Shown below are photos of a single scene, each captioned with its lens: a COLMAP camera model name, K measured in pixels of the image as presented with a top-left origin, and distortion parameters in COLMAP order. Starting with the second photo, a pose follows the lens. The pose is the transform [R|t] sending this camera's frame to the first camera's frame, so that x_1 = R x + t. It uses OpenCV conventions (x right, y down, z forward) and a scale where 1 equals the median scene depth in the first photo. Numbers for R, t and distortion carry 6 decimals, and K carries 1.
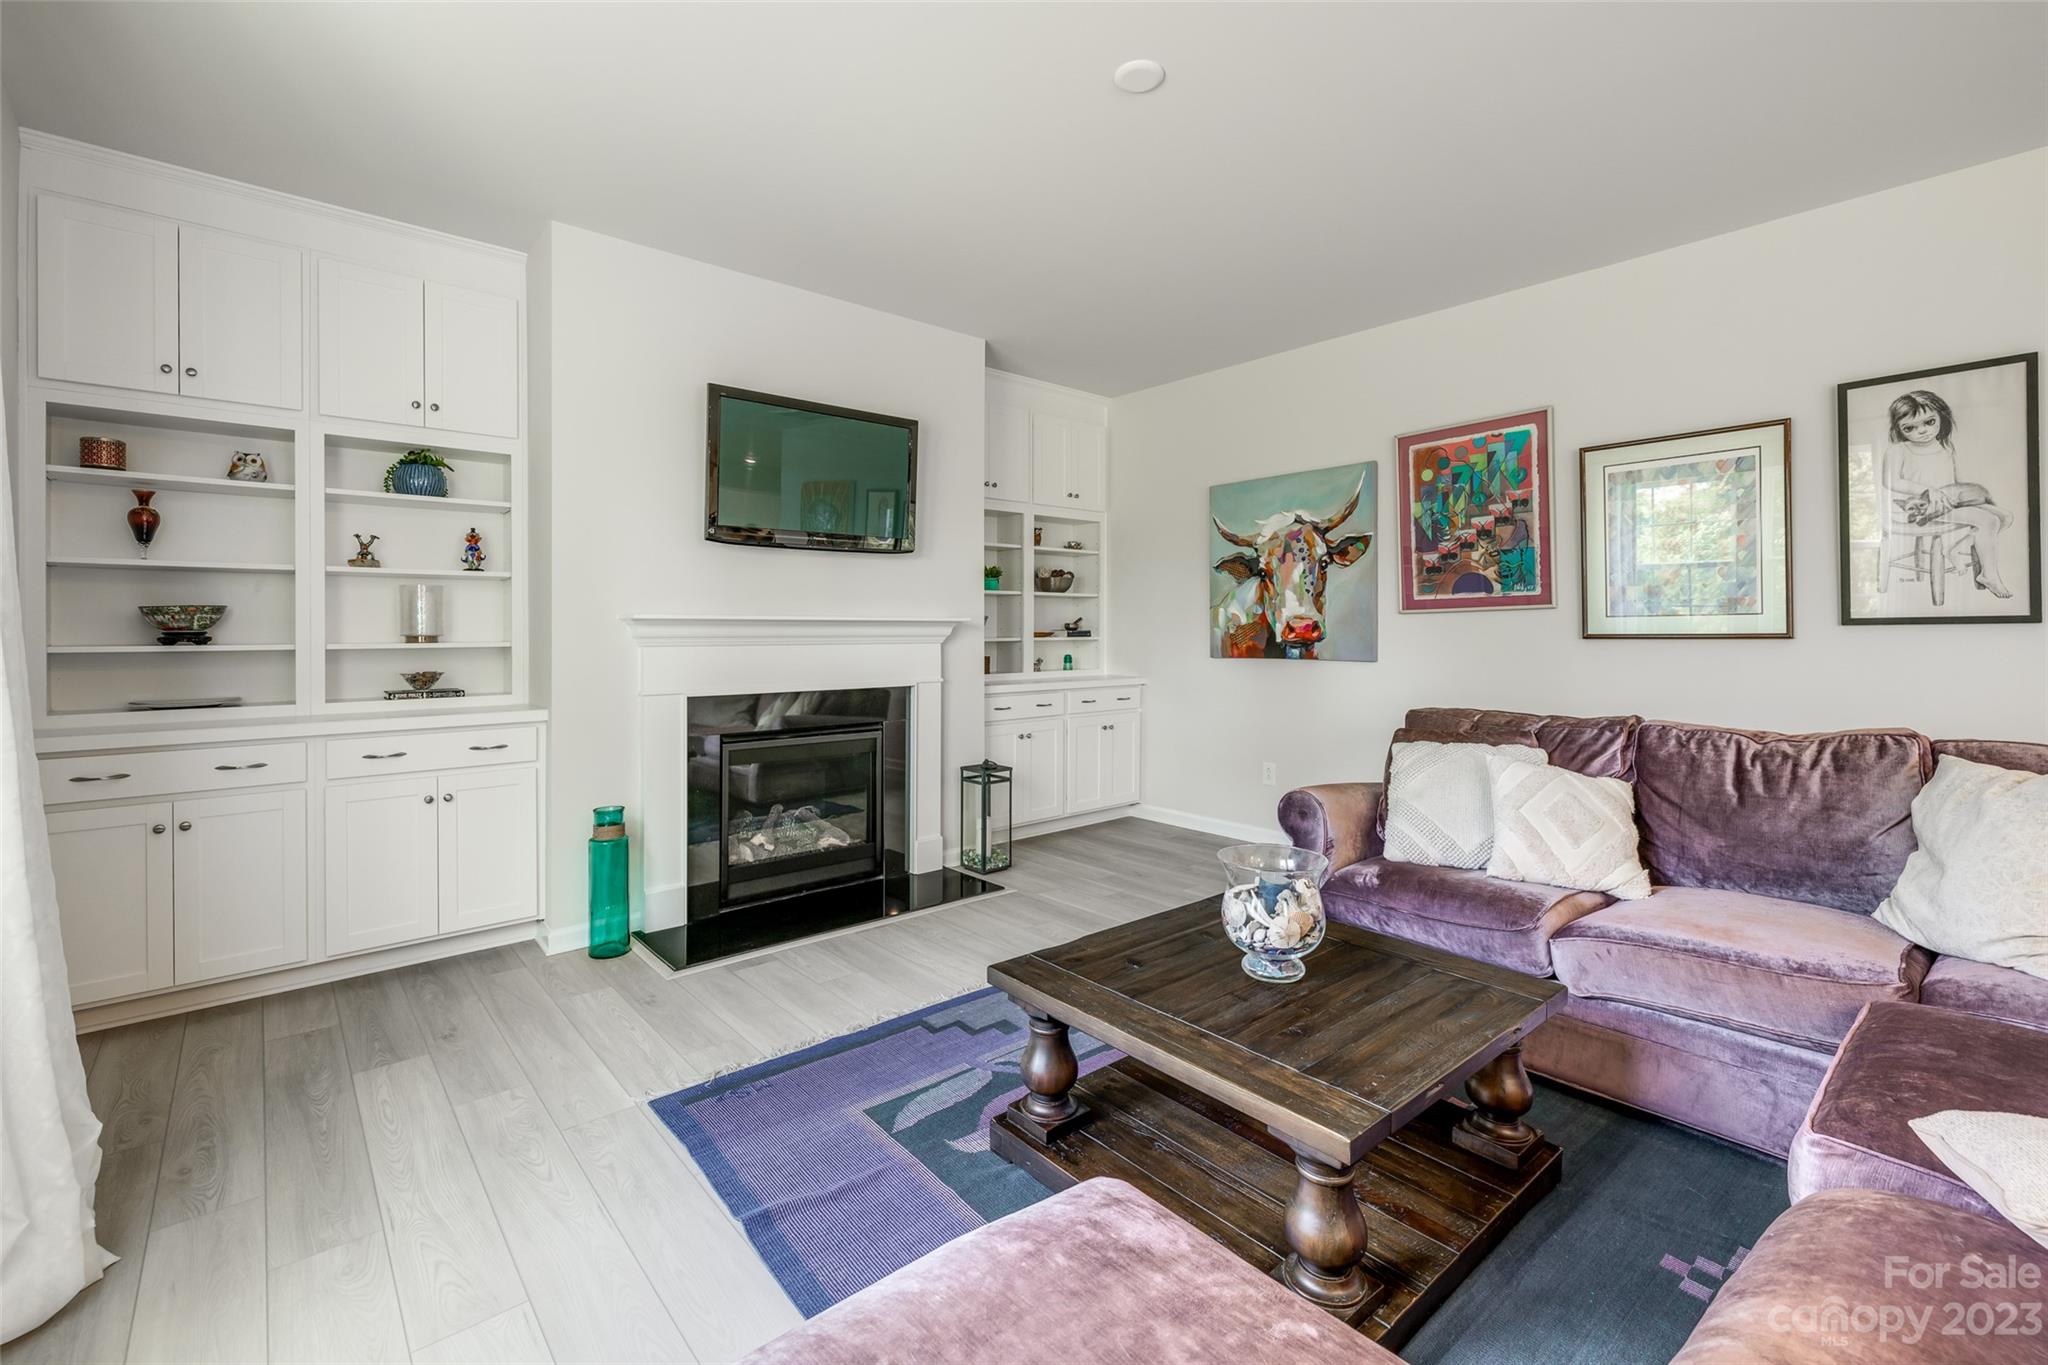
lens RADIAL K [[881.3, 0, 1018.6], [0, 881.3, 633.9], [0, 0, 1]] dist [-0.000007, 0.000100]
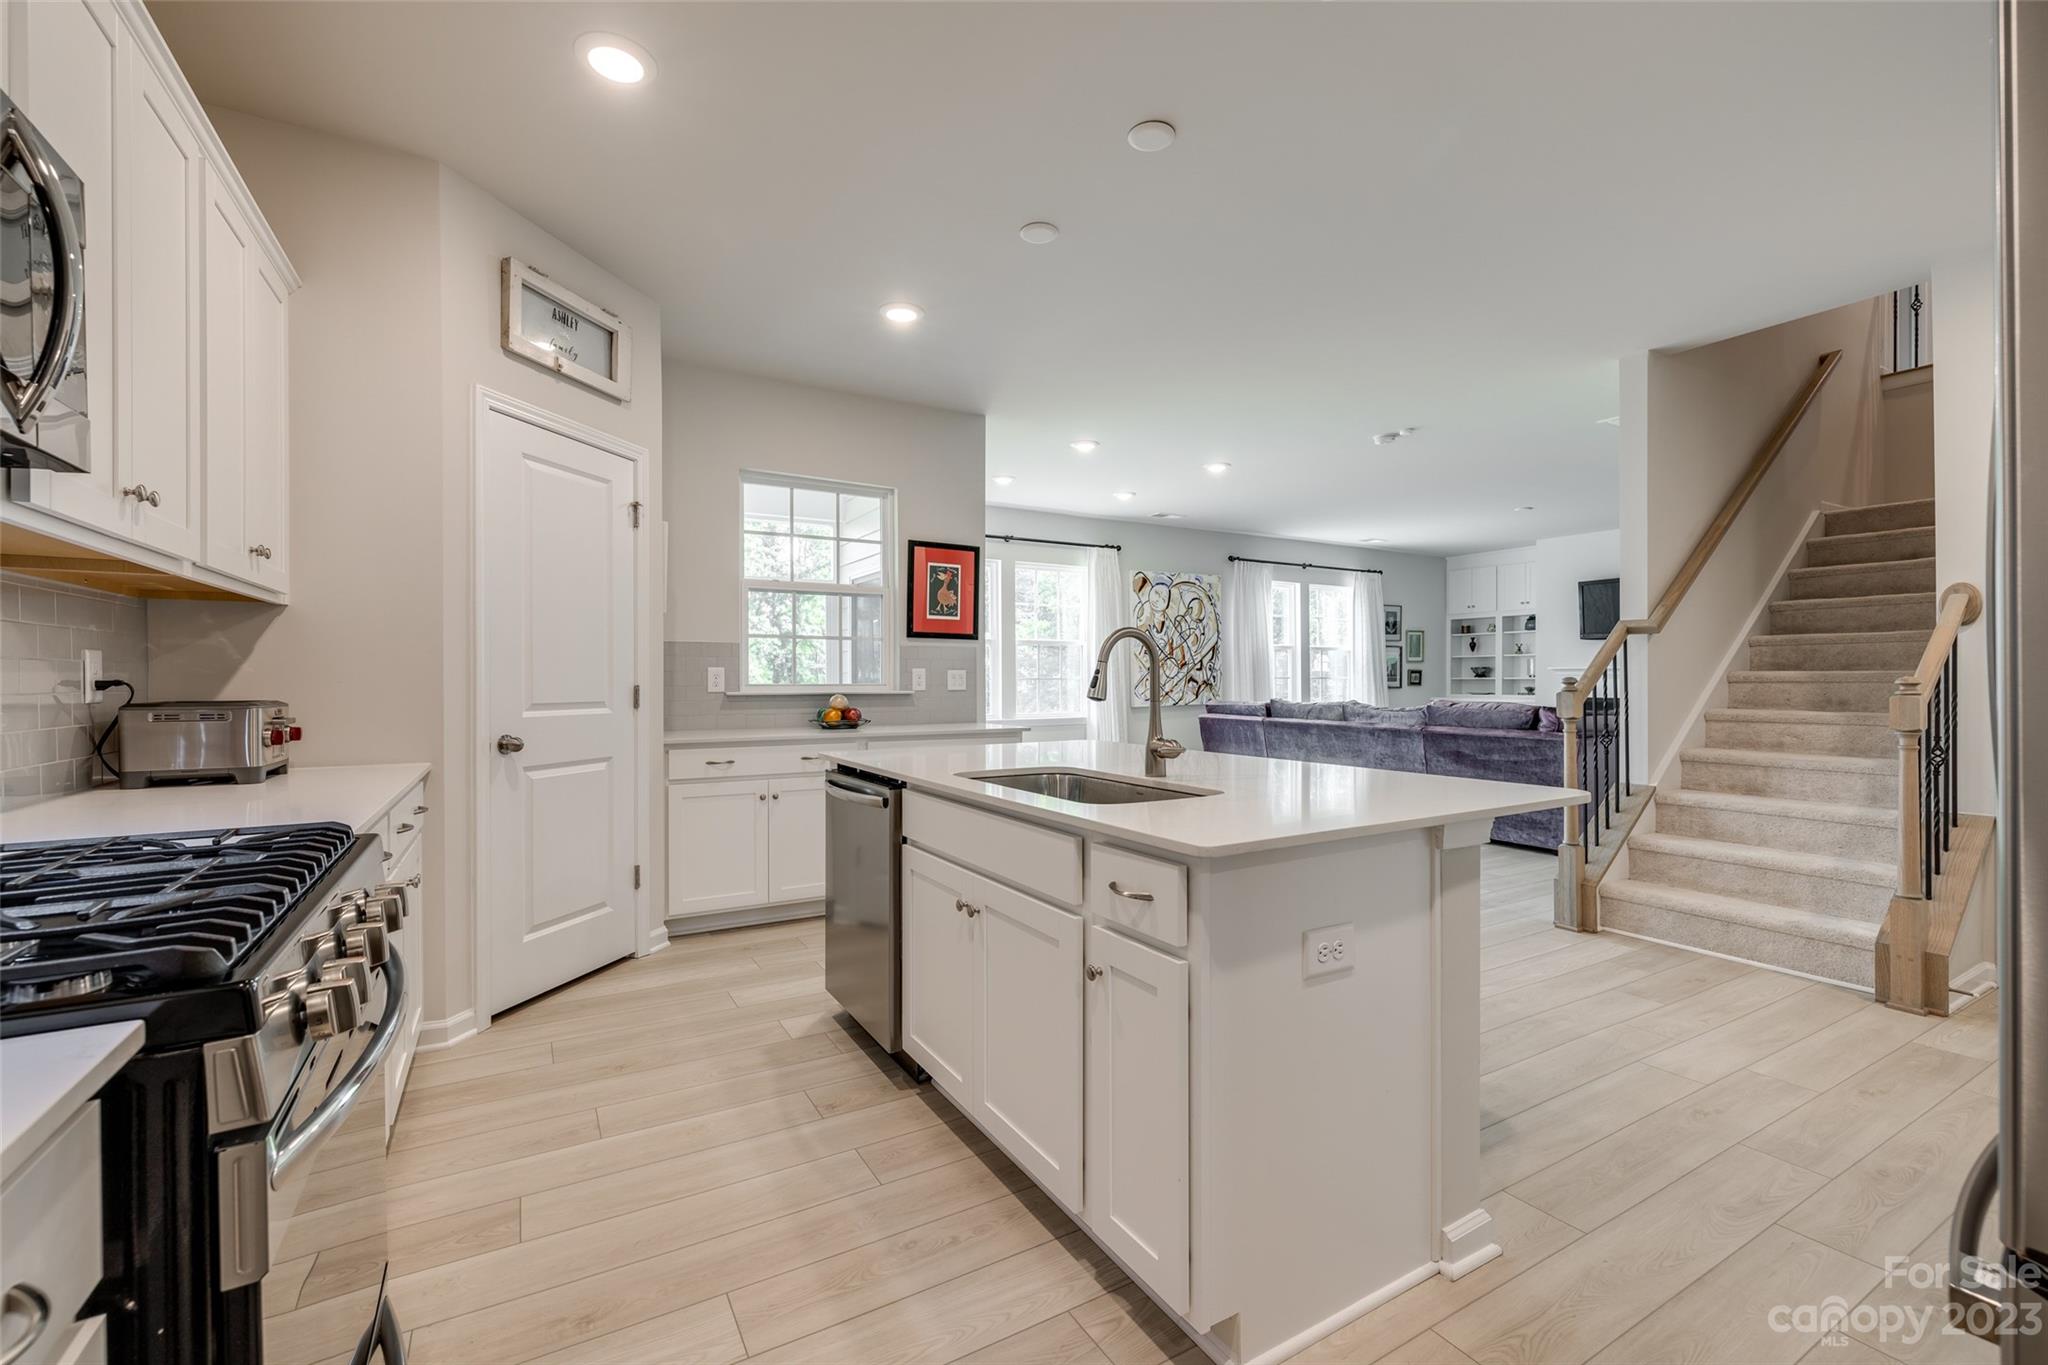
lens RADIAL K [[863.7, 0, 1019.6], [0, 863.7, 686.1], [0, 0, 1]] dist [-0.000283, 0.000080]
pose [[-0.188936, 0.008627, -0.981952, 2.149189], [-0.004568, 0.999943, 0.009663, 0.016489], [0.981979, 0.006311, -0.188886, -0.162508]]
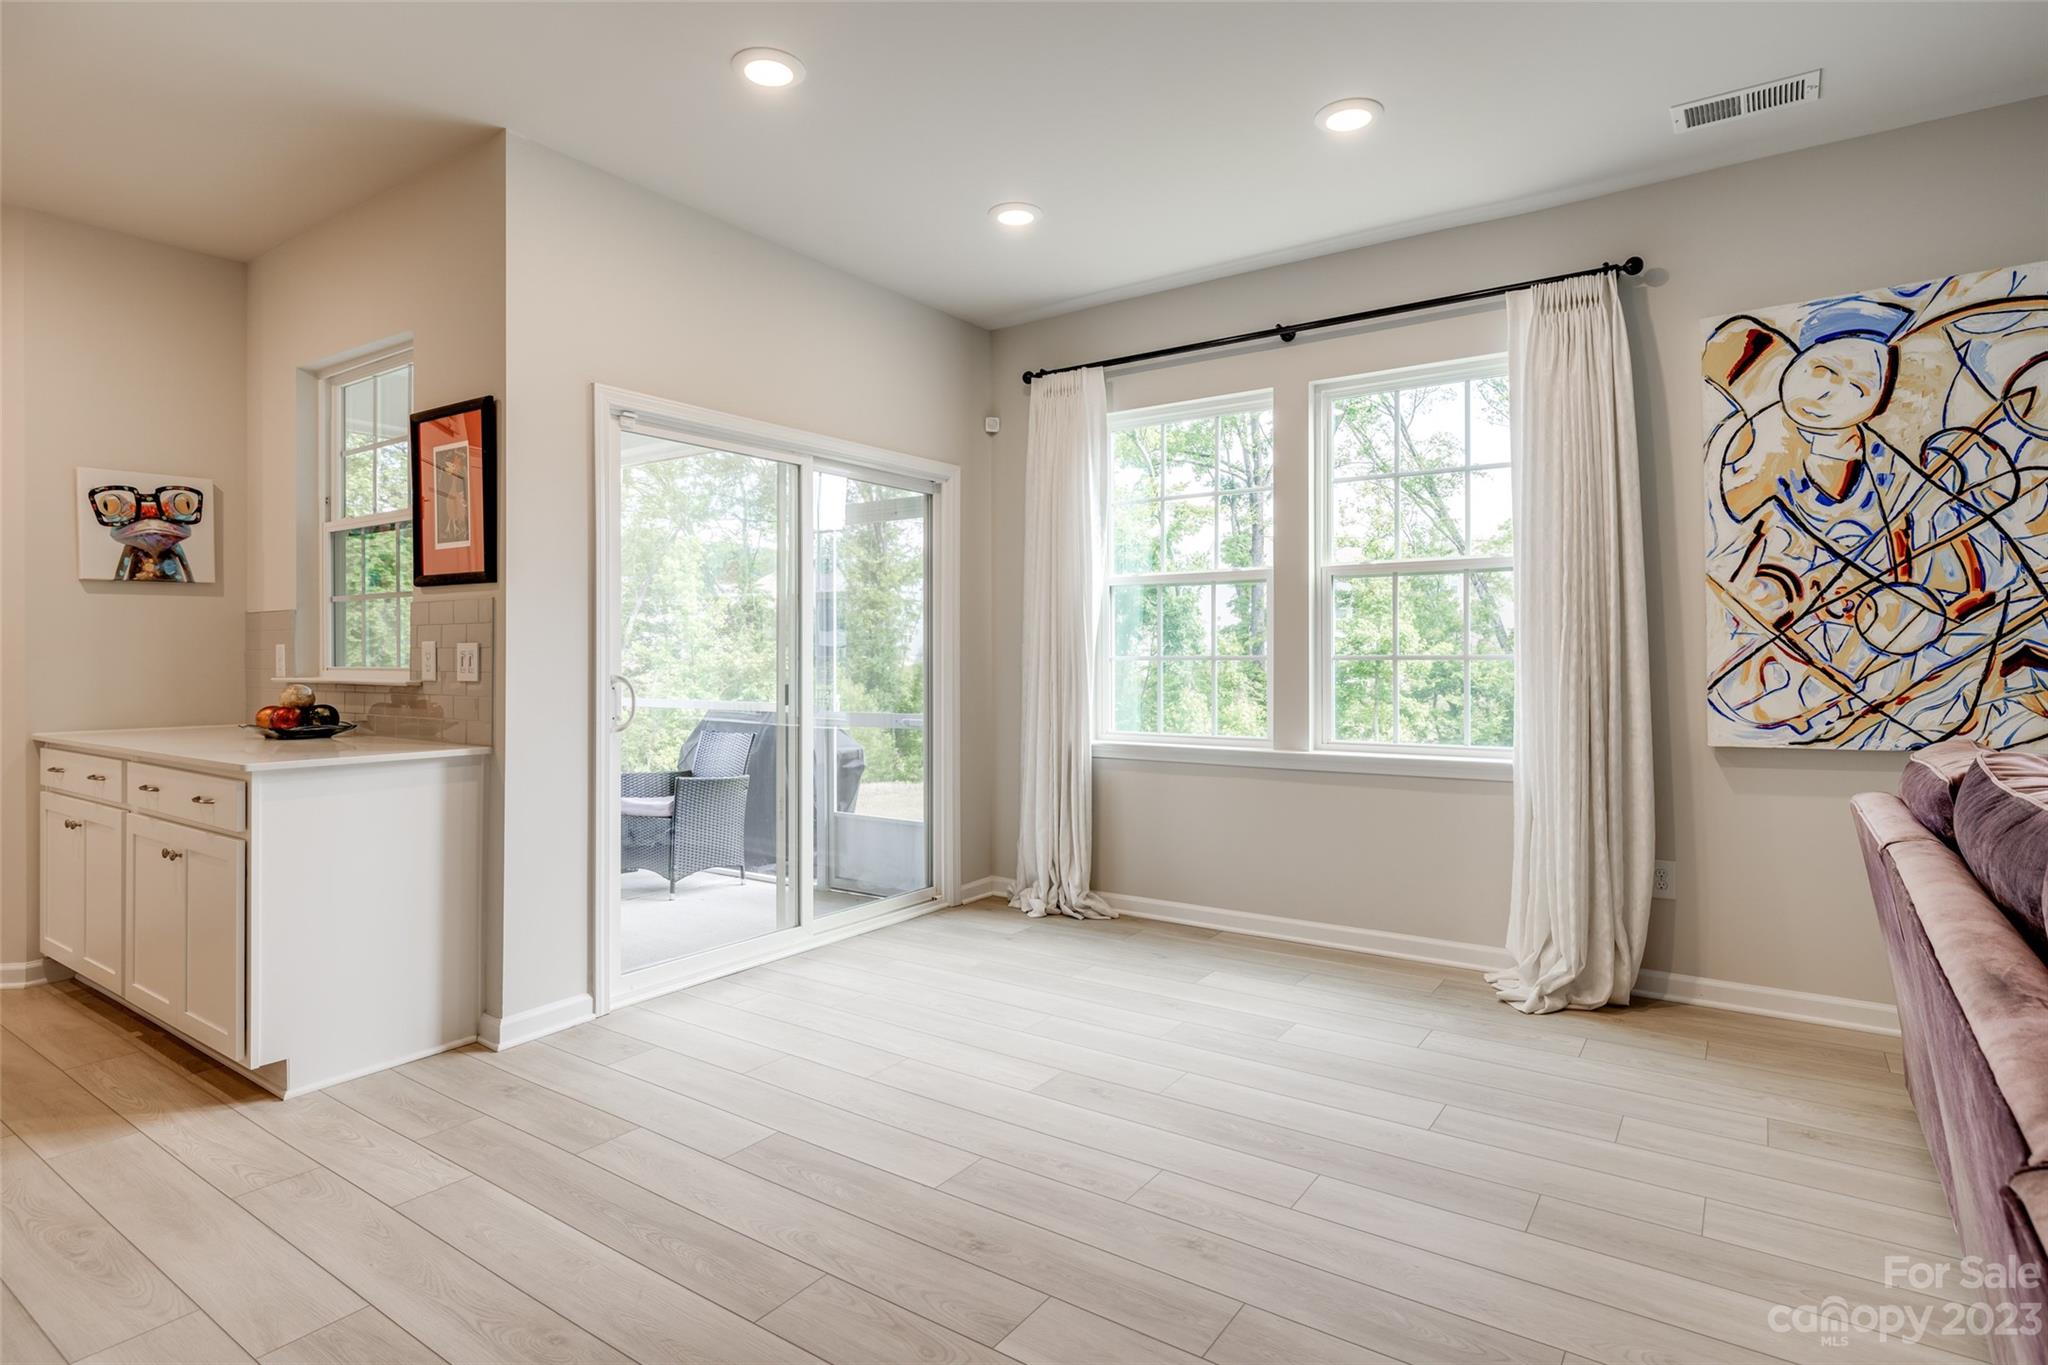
lens RADIAL K [[1055.4, 0, 1024.7], [0, 1055.4, 656.5], [0, 0, 1]] dist [-0.003292, -0.000463]
pose [[-0.969963, 0.002330, -0.243241, 0.787584], [0.001100, 0.999986, 0.005192, 0.012437], [0.243249, 0.004768, -0.969952, 0.360964]]
